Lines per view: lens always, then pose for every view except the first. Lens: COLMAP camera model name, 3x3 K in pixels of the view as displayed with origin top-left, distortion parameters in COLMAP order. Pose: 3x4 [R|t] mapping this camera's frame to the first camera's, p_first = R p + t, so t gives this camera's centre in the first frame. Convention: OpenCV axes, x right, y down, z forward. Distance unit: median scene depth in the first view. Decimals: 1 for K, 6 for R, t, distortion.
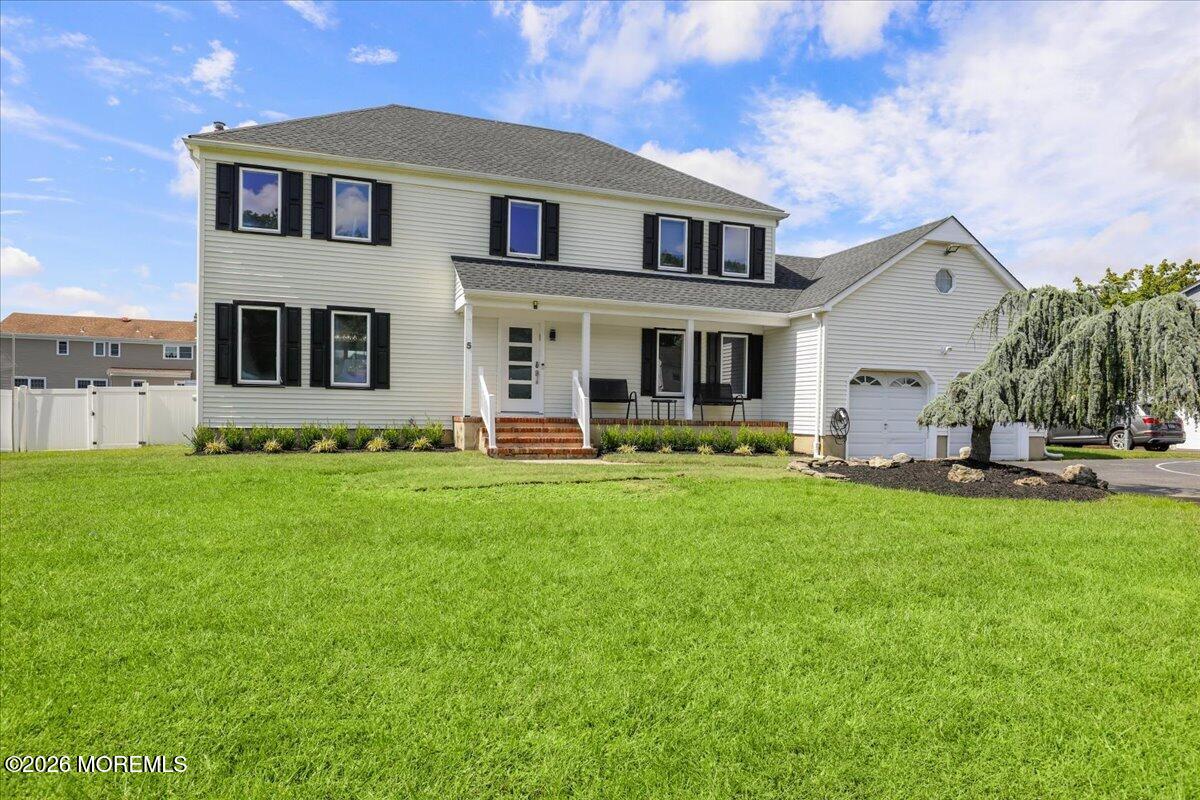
lens RADIAL K [[825.7, 0, 597.8], [0, 825.7, 429.6], [0, 0, 1]] dist [-0.009092, 0.002553]
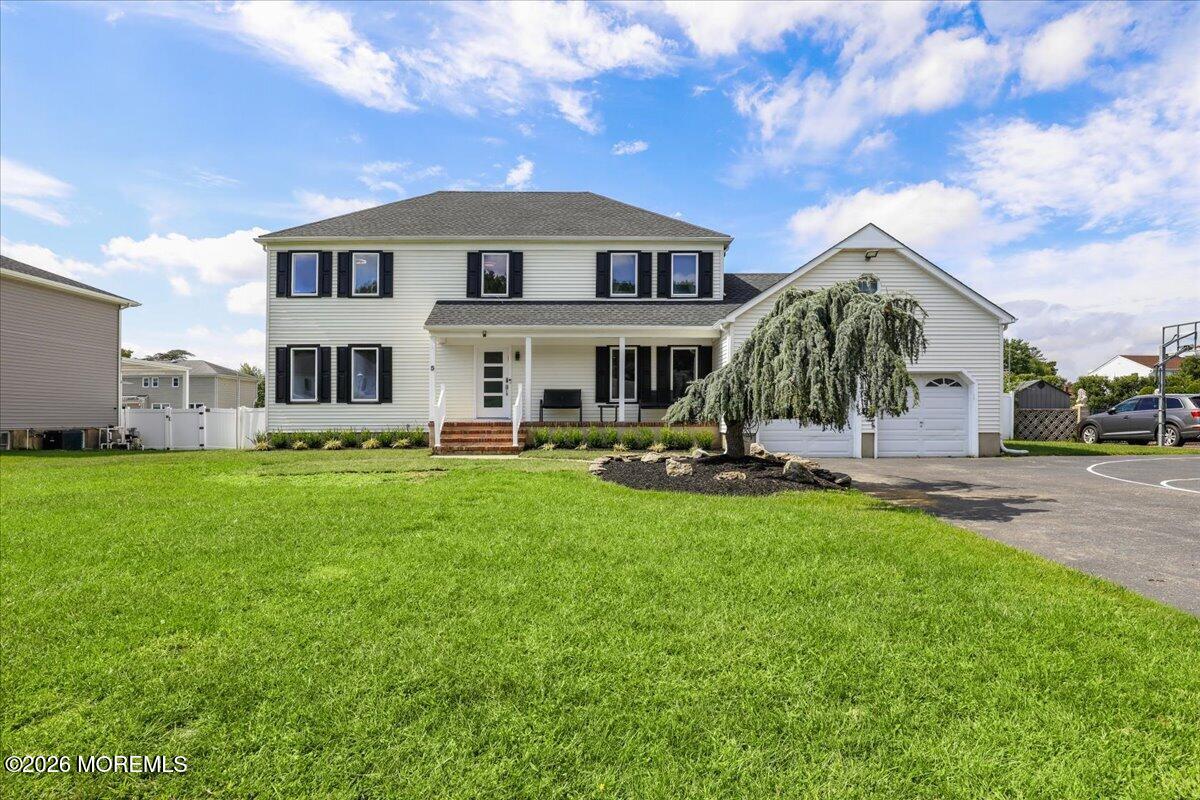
lens RADIAL K [[666.5, 0, 600.0], [0, 666.5, 400.0], [0, 0, 1]] dist [-0.038628, 0.011597]
pose [[0.933982, -0.028848, -0.356153, 0.405549], [0.011850, 0.998688, -0.049815, 0.003912], [0.357122, 0.042306, 0.933099, 0.099000]]
